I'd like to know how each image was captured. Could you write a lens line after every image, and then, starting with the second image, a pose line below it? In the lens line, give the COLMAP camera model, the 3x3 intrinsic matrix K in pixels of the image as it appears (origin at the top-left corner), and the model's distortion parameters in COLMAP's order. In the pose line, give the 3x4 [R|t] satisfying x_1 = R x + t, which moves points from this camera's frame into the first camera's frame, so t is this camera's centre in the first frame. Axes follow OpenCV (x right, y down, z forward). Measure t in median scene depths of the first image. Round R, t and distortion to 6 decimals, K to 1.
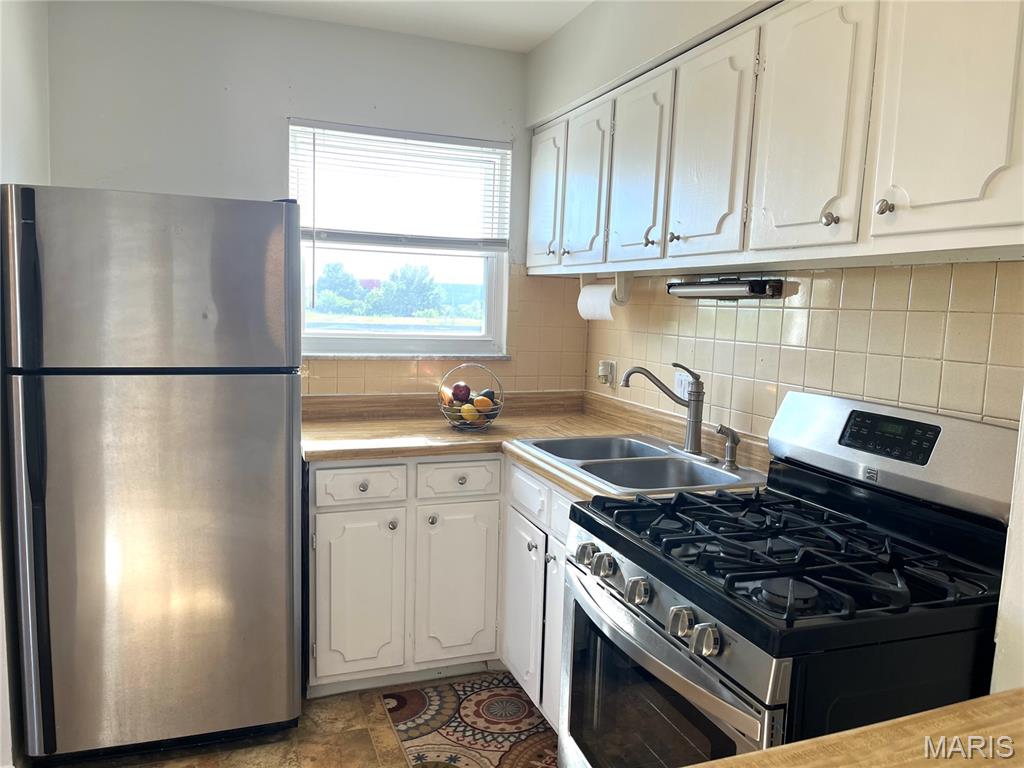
lens RADIAL K [[762.5, 0, 514.9], [0, 762.5, 389.1], [0, 0, 1]] dist [0.032918, -0.004440]
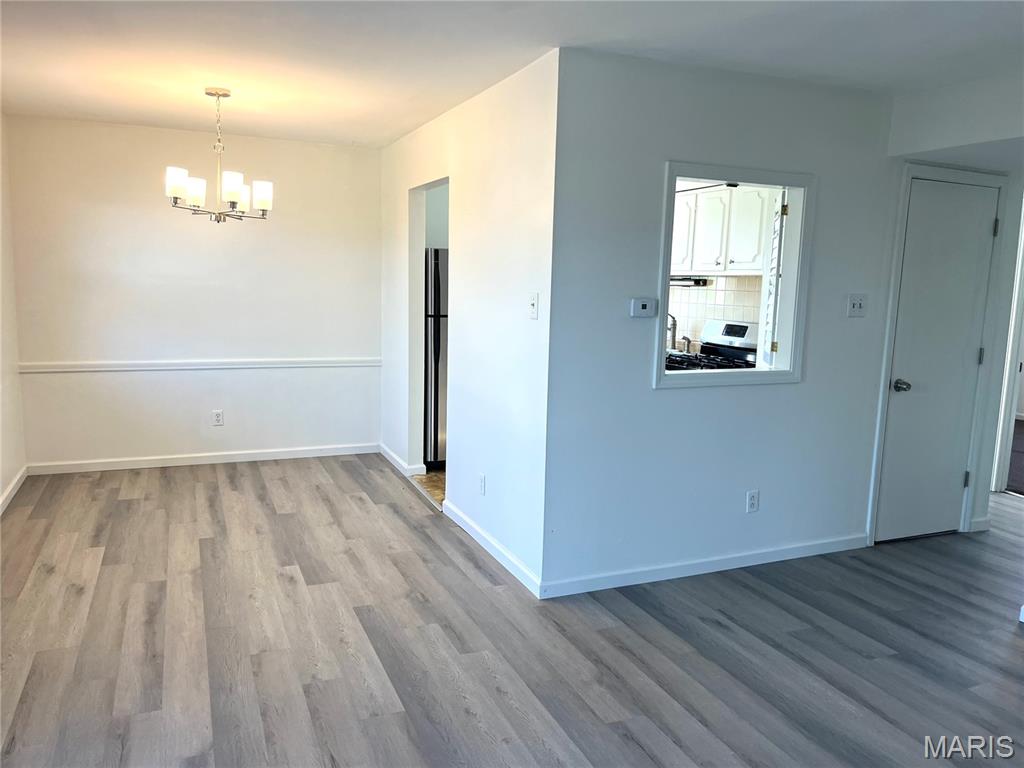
lens RADIAL K [[762.5, 0, 514.9], [0, 762.5, 389.1], [0, 0, 1]] dist [0.032918, -0.004440]
pose [[0.998590, -0.015430, 0.050787, -0.441798], [0.013732, 0.999341, 0.033615, 0.135161], [-0.051272, -0.032870, 0.998144, -1.581291]]
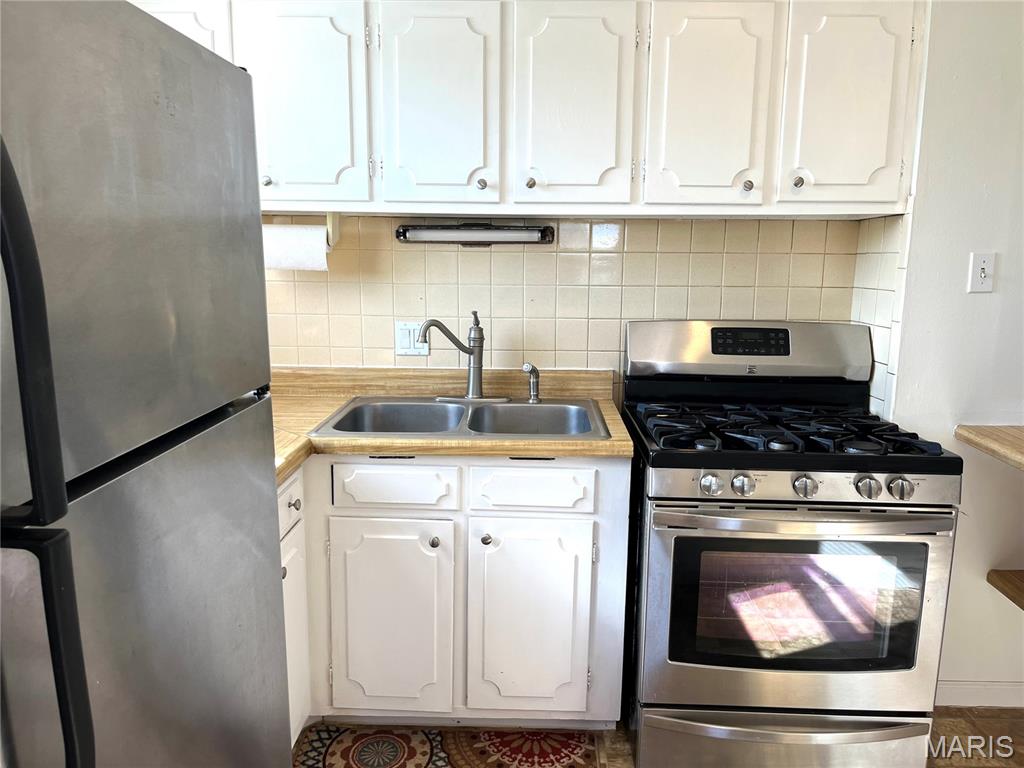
lens RADIAL K [[762.5, 0, 514.9], [0, 762.5, 389.1], [0, 0, 1]] dist [0.032918, -0.004440]
pose [[0.378064, -0.178225, 0.908462, -0.731718], [0.105423, 0.983199, 0.149014, -0.081337], [-0.919758, 0.039436, 0.390501, 0.616134]]
